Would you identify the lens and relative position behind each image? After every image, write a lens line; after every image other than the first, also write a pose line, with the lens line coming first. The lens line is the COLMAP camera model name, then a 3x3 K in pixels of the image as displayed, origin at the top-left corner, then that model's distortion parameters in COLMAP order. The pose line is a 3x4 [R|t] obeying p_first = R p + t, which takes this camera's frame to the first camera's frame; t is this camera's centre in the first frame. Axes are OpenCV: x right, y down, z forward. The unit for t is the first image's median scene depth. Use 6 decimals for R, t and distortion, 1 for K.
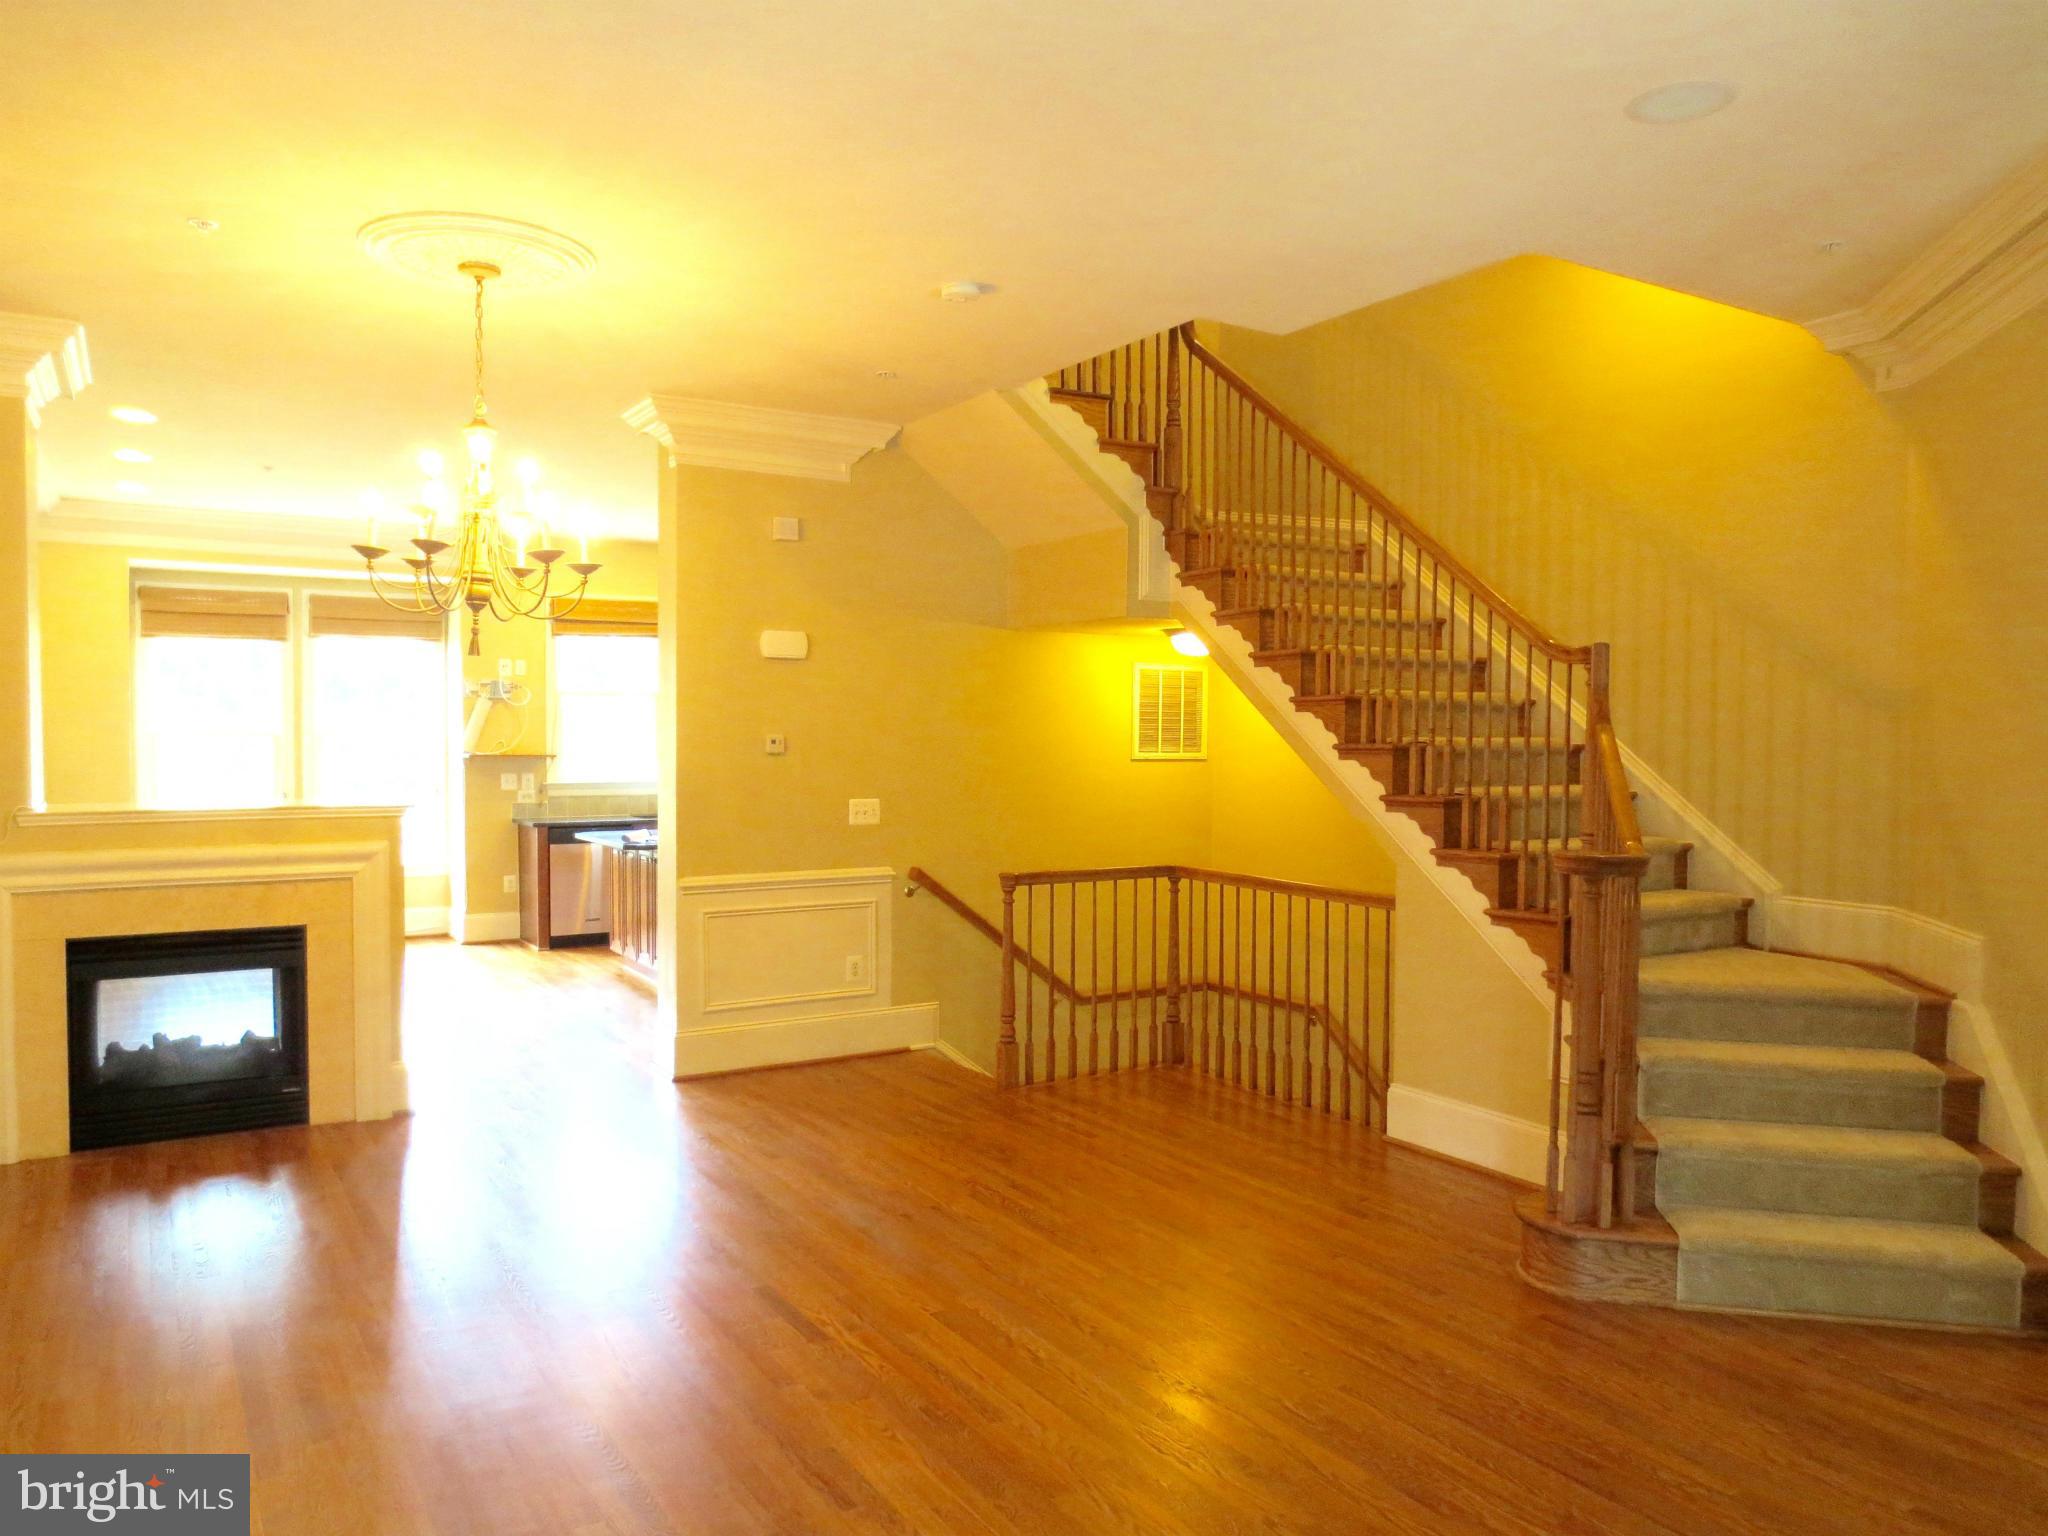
lens RADIAL K [[1448.5, 0, 1024.0], [0, 1448.5, 768.0], [0, 0, 1]] dist [-0.023850, 0.002022]
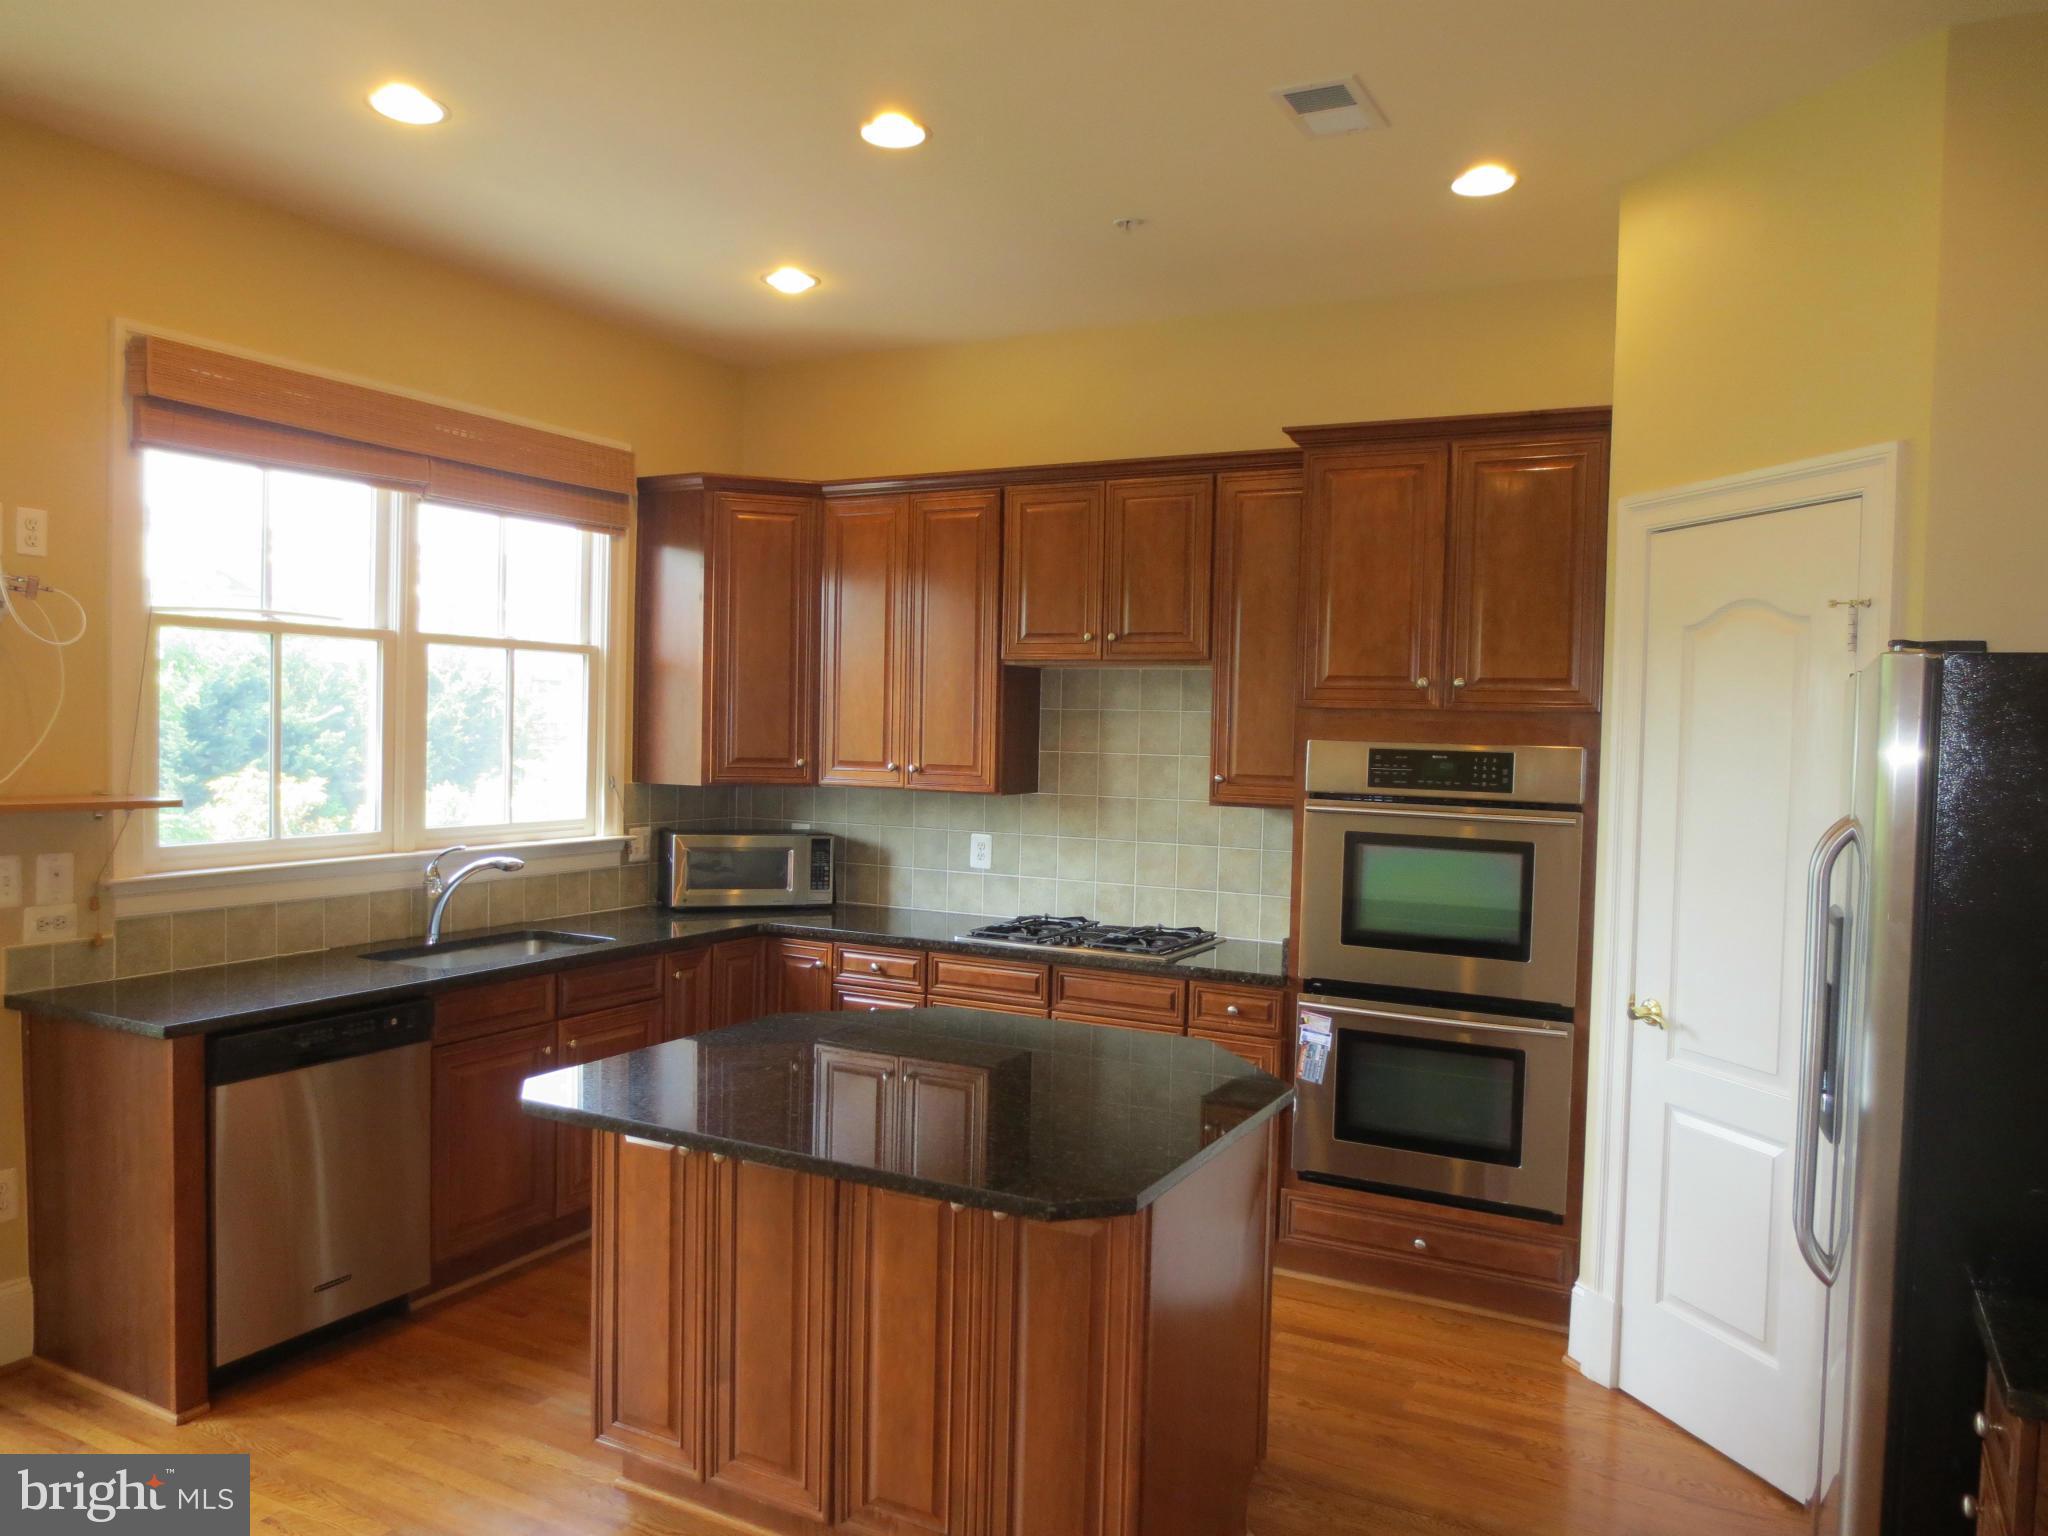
lens RADIAL K [[1442.9, 0, 1026.1], [0, 1442.9, 770.0], [0, 0, 1]] dist [-0.032680, 0.009446]
pose [[0.864831, -0.000627, 0.502062, -0.316298], [-0.006625, 0.999898, 0.012660, -0.021170], [-0.502019, -0.014275, 0.864739, 0.610385]]
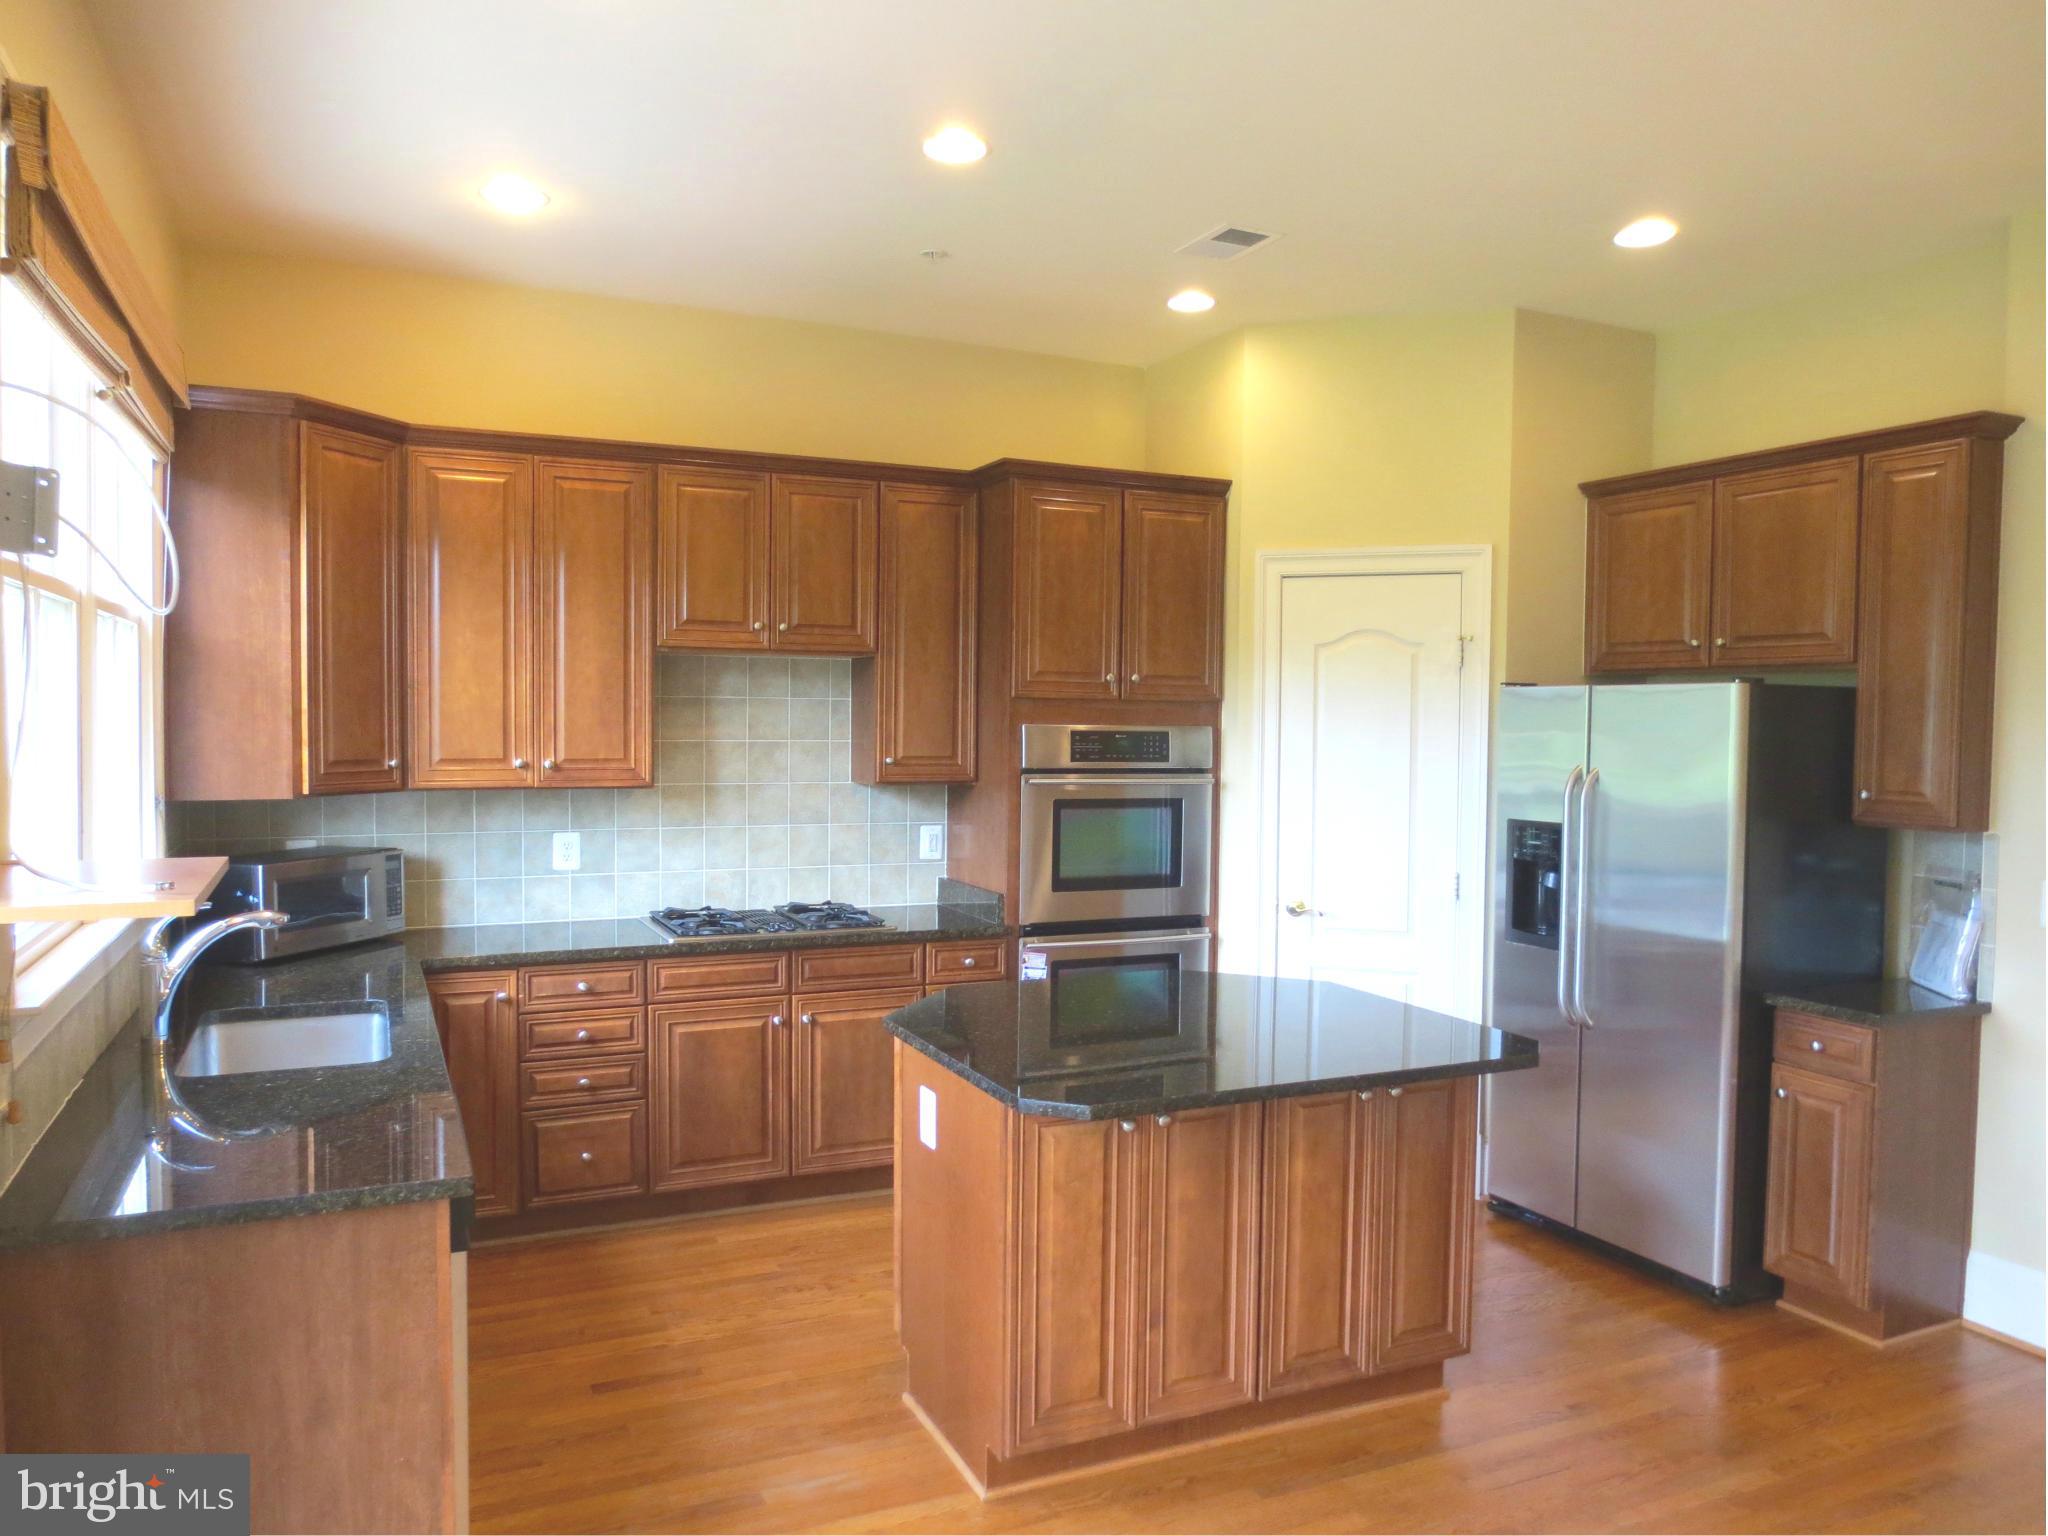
lens RADIAL K [[1442.9, 0, 1026.1], [0, 1442.9, 770.0], [0, 0, 1]] dist [-0.032680, 0.009446]
pose [[0.123688, -0.042947, 0.991391, -0.512987], [0.012772, 0.999049, 0.041685, -0.029579], [-0.992239, 0.007506, 0.124119, 0.848049]]
